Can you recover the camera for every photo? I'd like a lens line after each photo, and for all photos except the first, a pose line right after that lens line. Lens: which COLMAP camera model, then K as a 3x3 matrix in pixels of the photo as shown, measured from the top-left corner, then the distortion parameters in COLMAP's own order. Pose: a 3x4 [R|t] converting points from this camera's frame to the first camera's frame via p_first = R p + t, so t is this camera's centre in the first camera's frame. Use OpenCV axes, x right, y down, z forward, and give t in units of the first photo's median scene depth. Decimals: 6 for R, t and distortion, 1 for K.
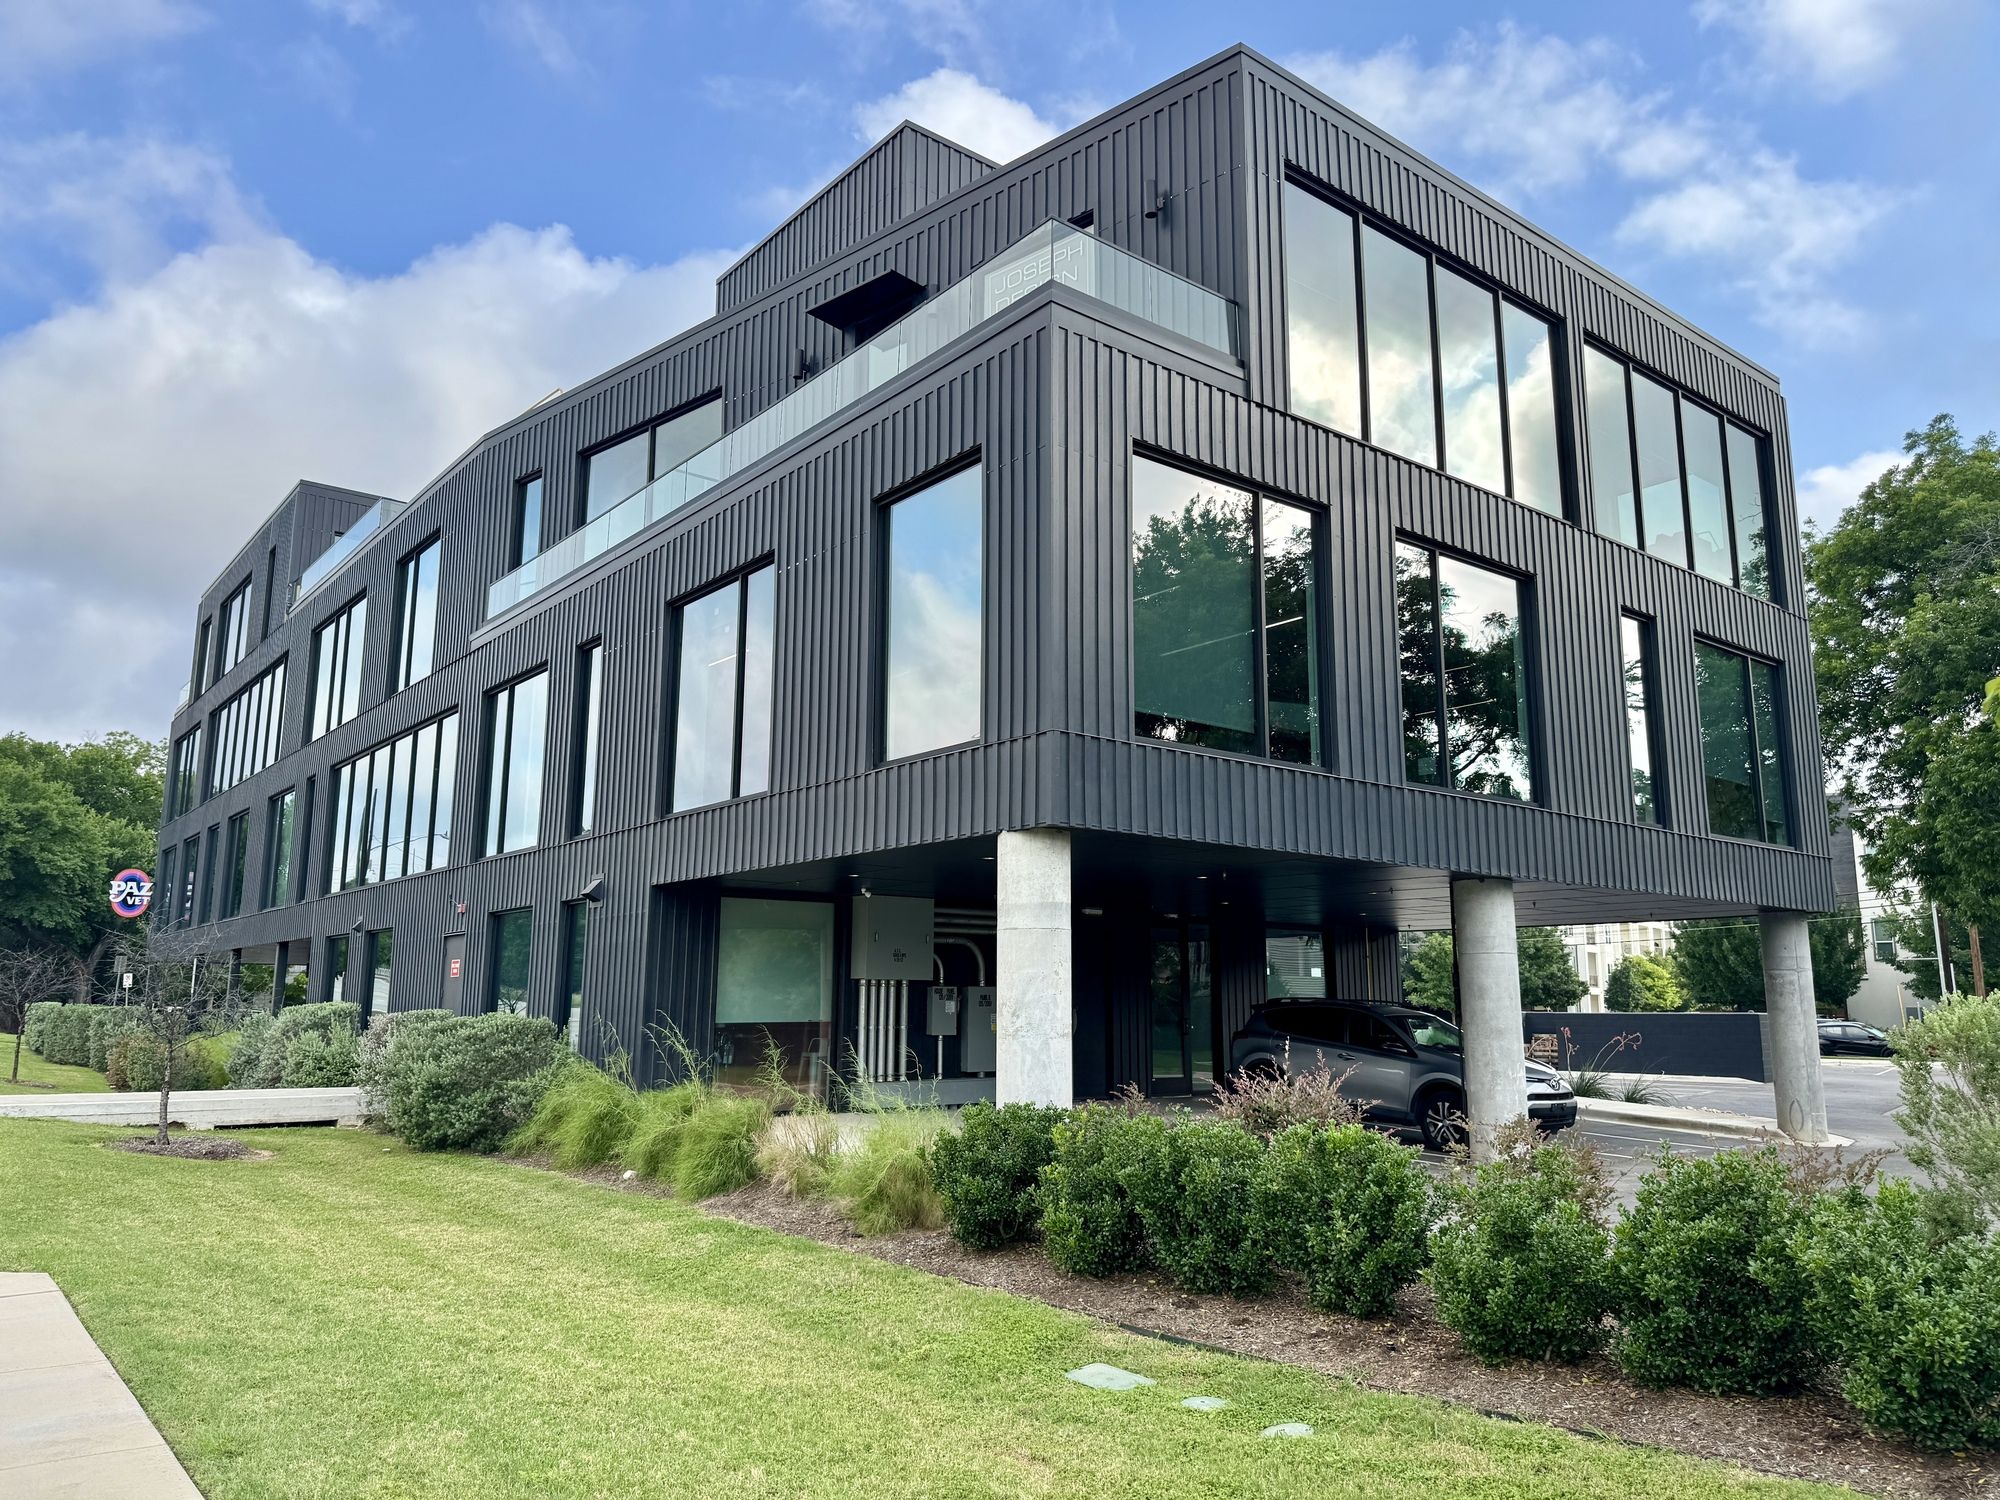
lens RADIAL K [[1398.3, 0, 1000.0], [0, 1398.3, 750.0], [0, 0, 1]] dist [0.042093, -0.000319]
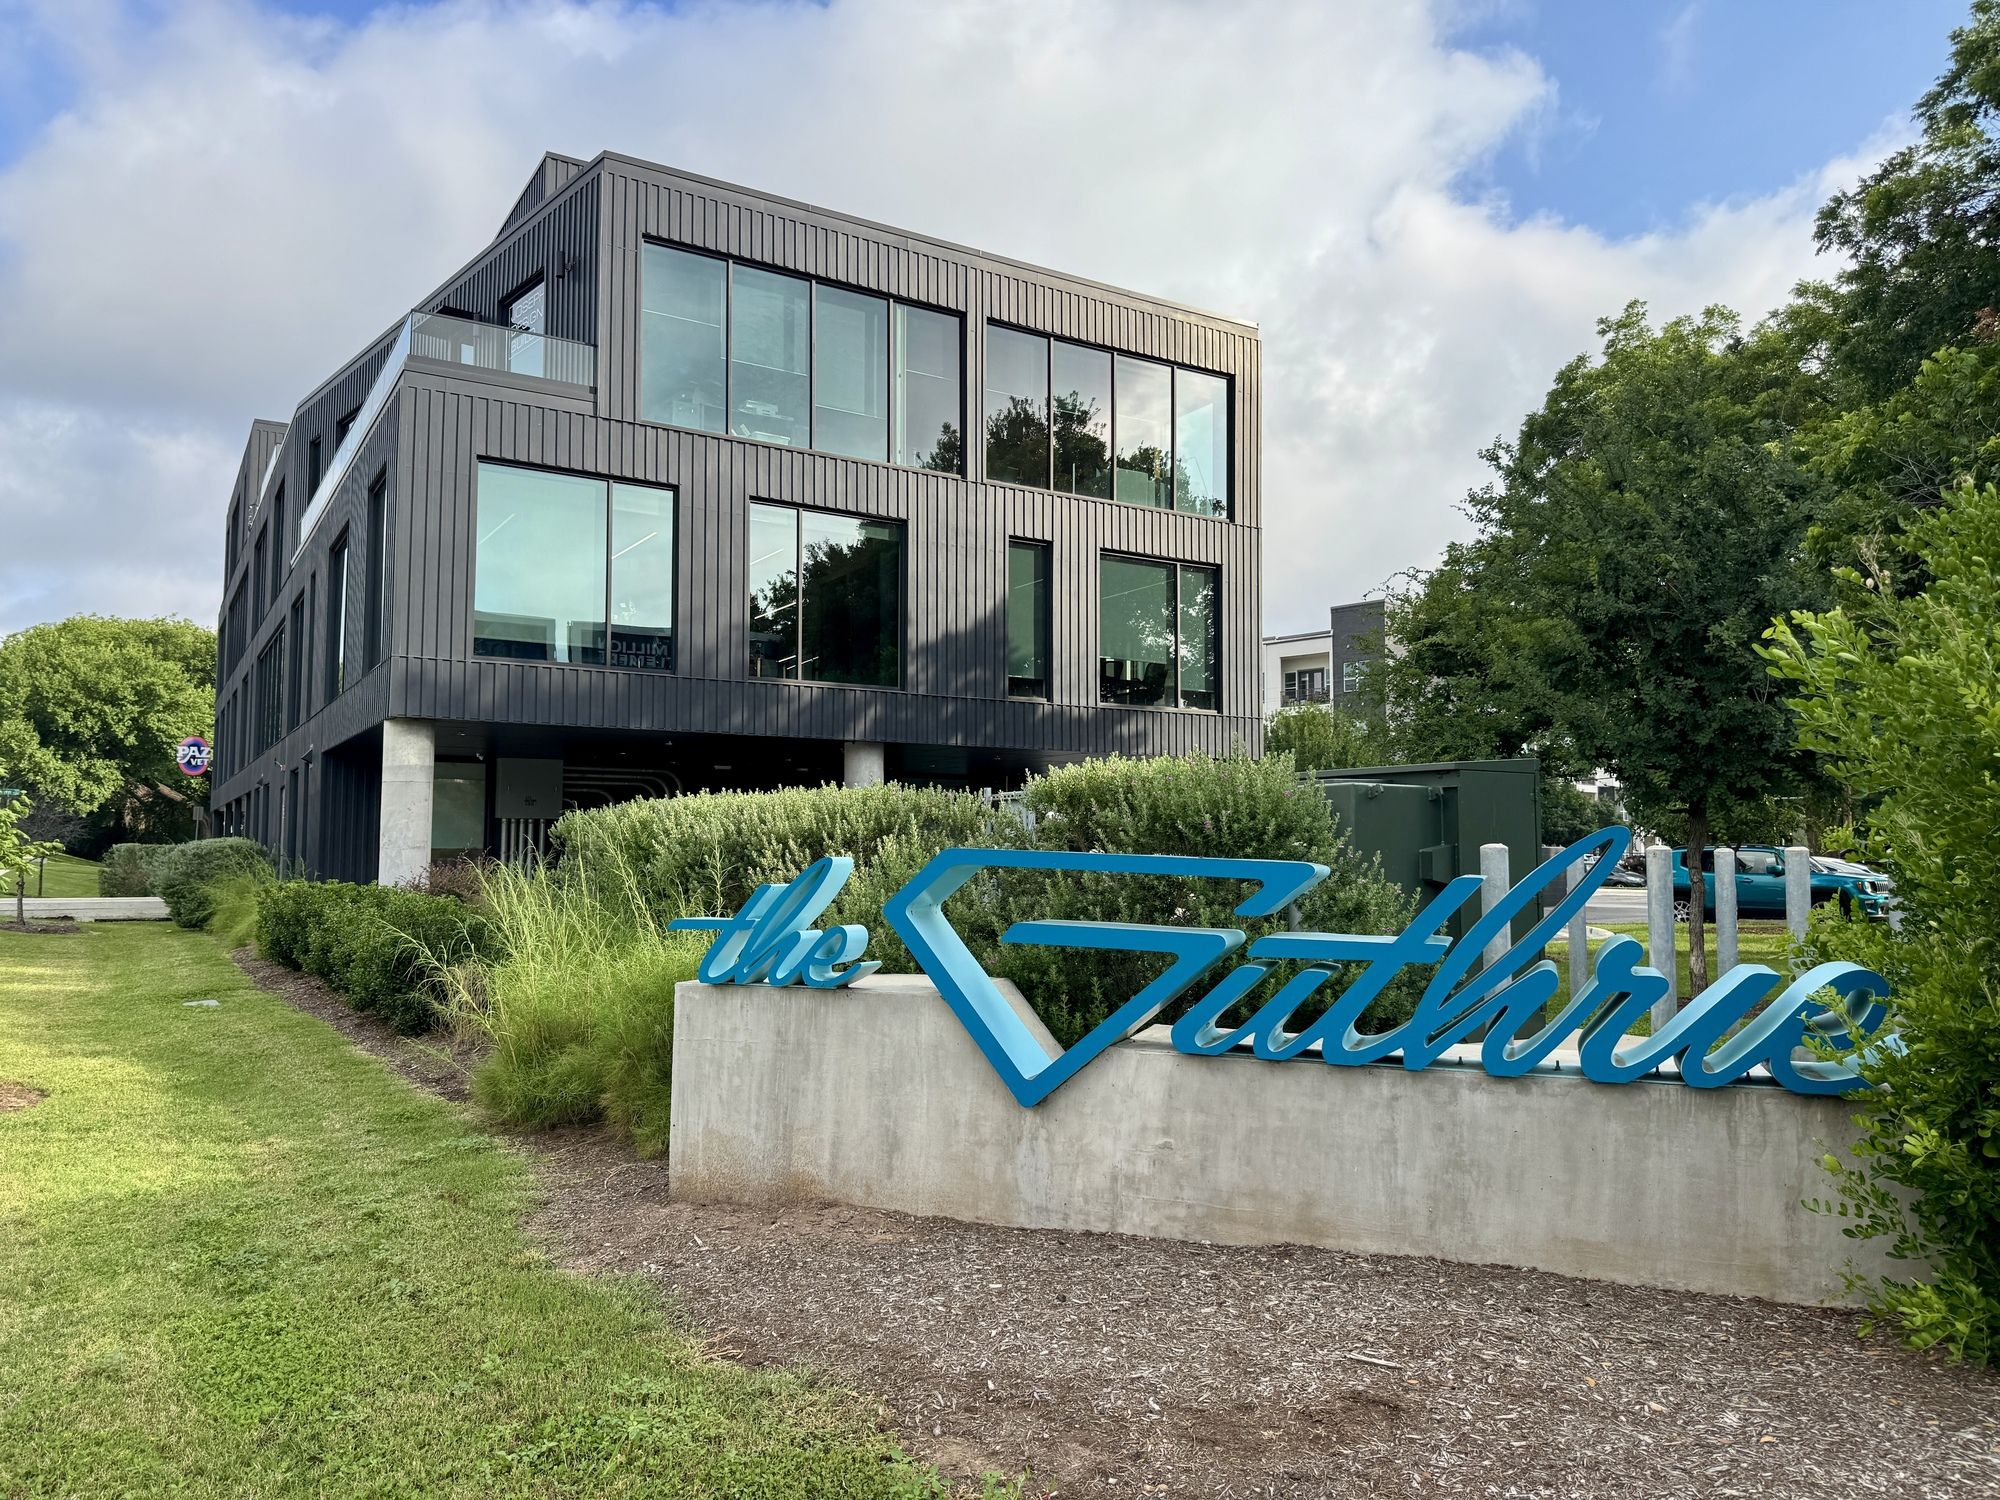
lens RADIAL K [[1425.5, 0, 1000.0], [0, 1425.5, 750.0], [0, 0, 1]] dist [-0.003319, -0.000904]
pose [[0.992561, -0.014263, -0.120910, 0.606850], [0.027156, 0.994031, 0.105663, -0.041428], [0.118681, -0.108160, 0.987024, -0.347130]]
